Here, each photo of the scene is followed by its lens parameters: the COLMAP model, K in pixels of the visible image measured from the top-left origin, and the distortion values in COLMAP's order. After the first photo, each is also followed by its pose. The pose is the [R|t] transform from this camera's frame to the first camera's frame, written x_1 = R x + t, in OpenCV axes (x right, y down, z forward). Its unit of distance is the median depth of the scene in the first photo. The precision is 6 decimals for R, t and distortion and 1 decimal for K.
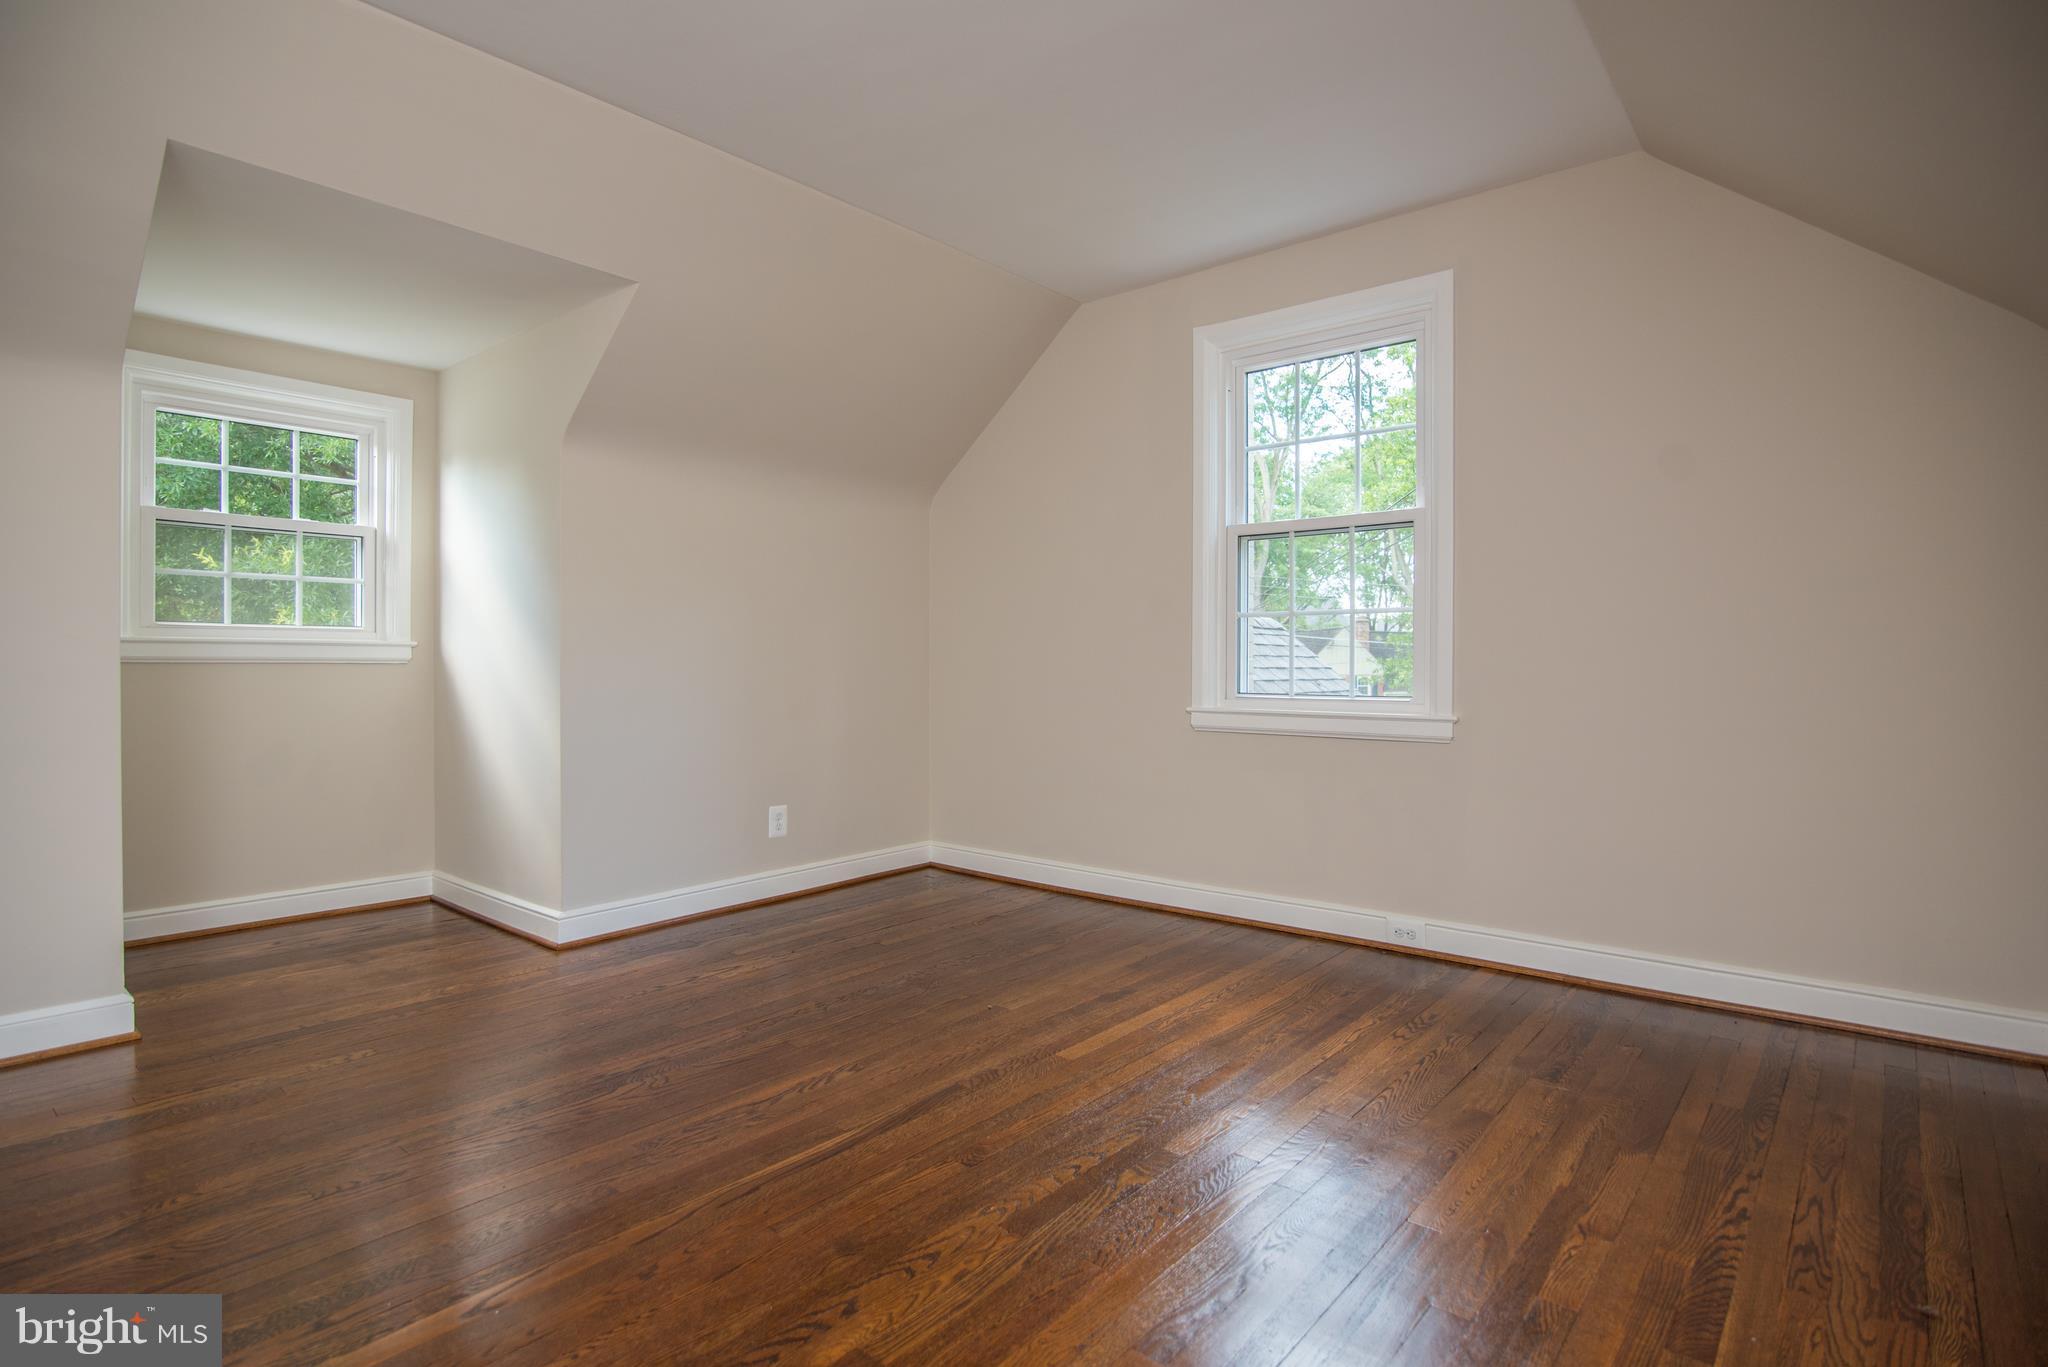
lens RADIAL K [[1026.9, 0, 1024.0], [0, 1026.9, 683.5], [0, 0, 1]] dist [-0.019788, -0.000269]
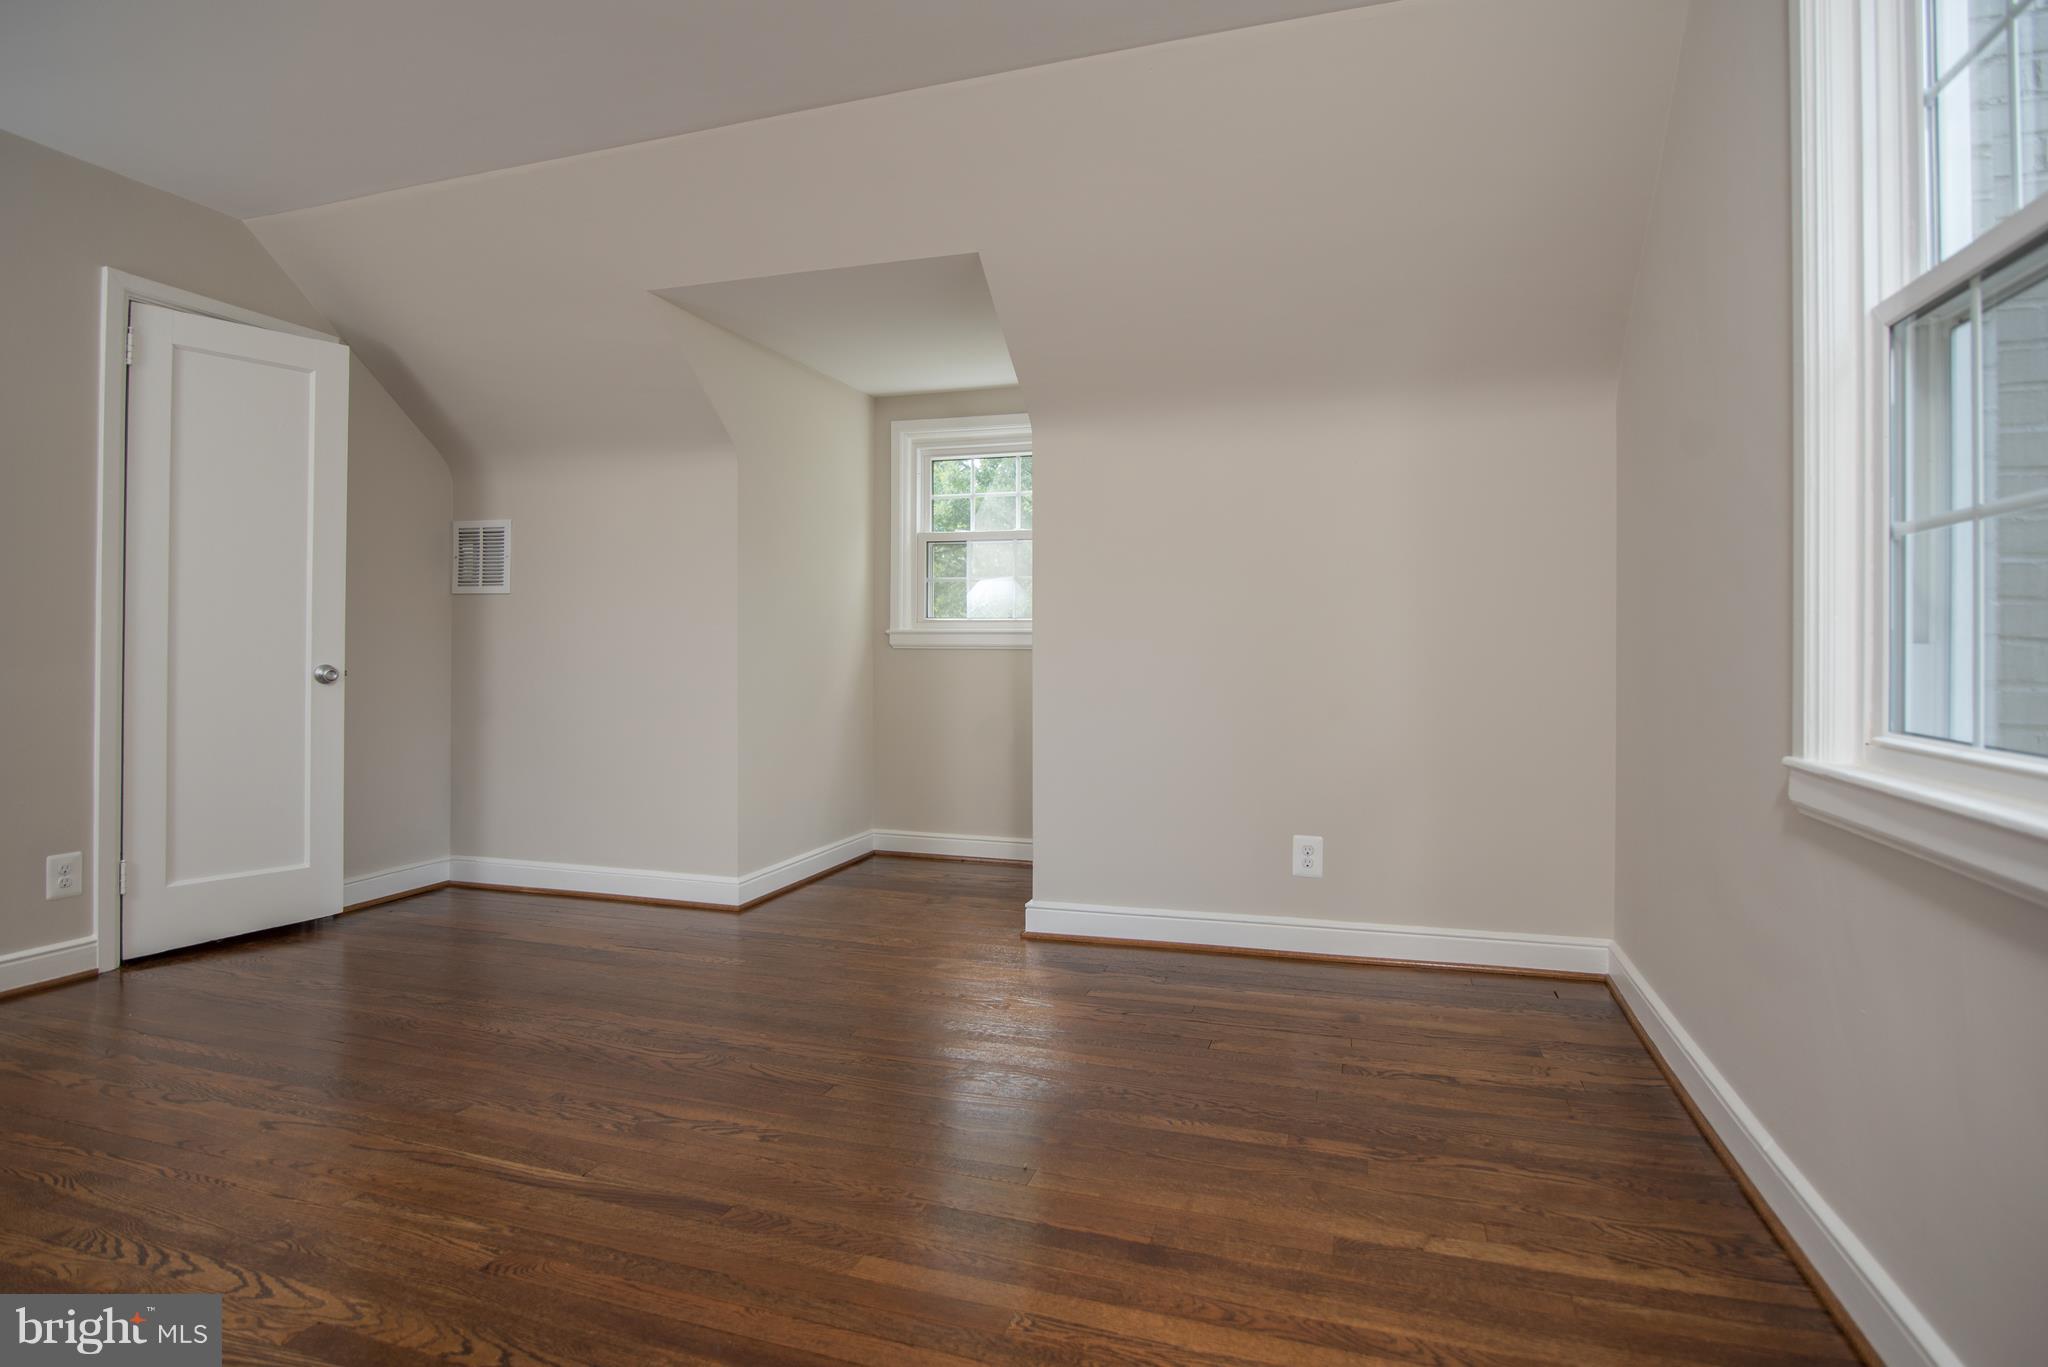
lens RADIAL K [[1070.0, 0, 1020.7], [0, 1070.0, 694.6], [0, 0, 1]] dist [-0.020289, -0.001161]
pose [[0.383696, 0.049031, -0.922157, 0.678949], [-0.025742, 0.998769, 0.042394, -0.022026], [0.923101, 0.007471, 0.384486, 0.844427]]
